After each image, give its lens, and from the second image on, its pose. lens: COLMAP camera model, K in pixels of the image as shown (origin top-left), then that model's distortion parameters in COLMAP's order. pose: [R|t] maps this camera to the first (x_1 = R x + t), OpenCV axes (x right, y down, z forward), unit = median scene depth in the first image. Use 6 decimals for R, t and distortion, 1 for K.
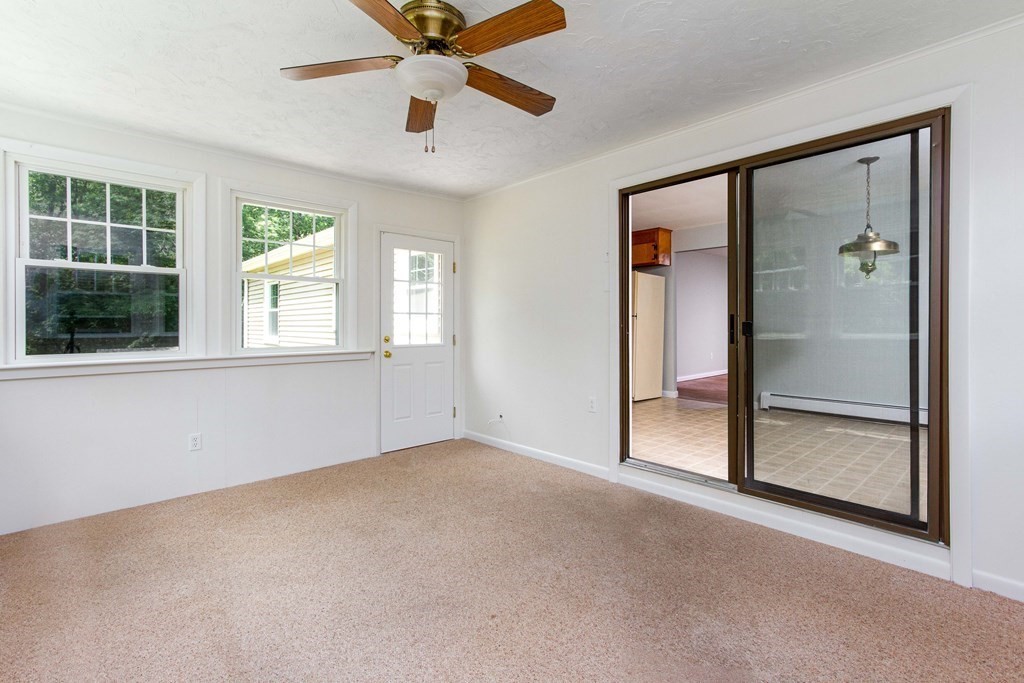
lens RADIAL K [[471.9, 0, 512.9], [0, 471.9, 323.3], [0, 0, 1]] dist [-0.000646, -0.000060]
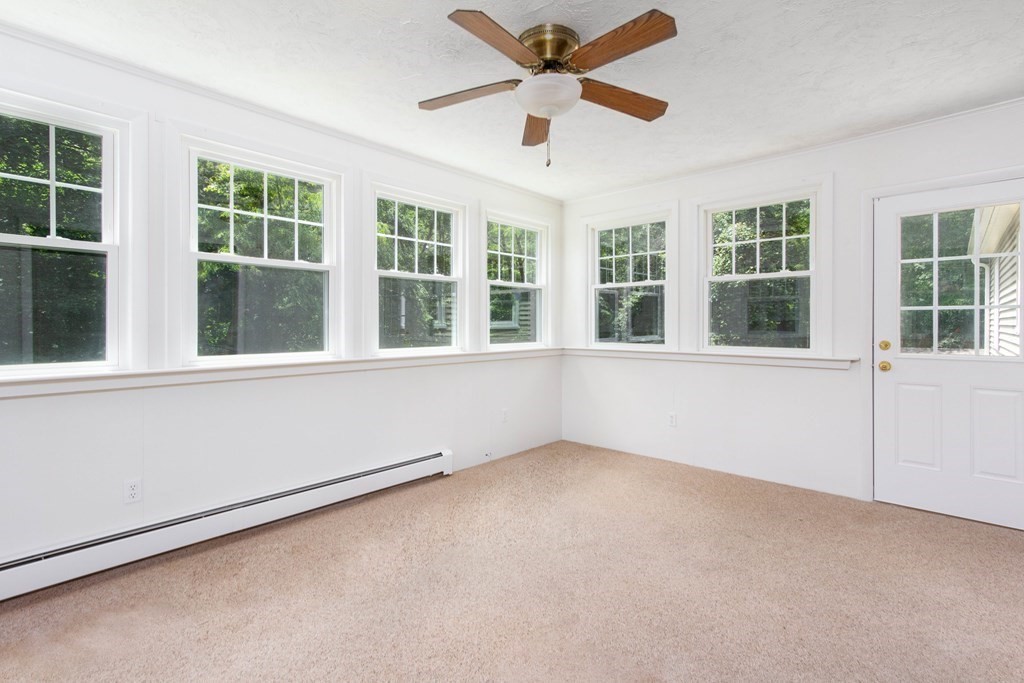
lens RADIAL K [[471.9, 0, 512.9], [0, 471.9, 323.3], [0, 0, 1]] dist [-0.000646, -0.000060]
pose [[0.083098, 0.002050, -0.996539, 0.572010], [-0.002270, 0.999996, 0.001868, 0.000914], [0.996539, 0.002107, 0.083102, 0.538022]]
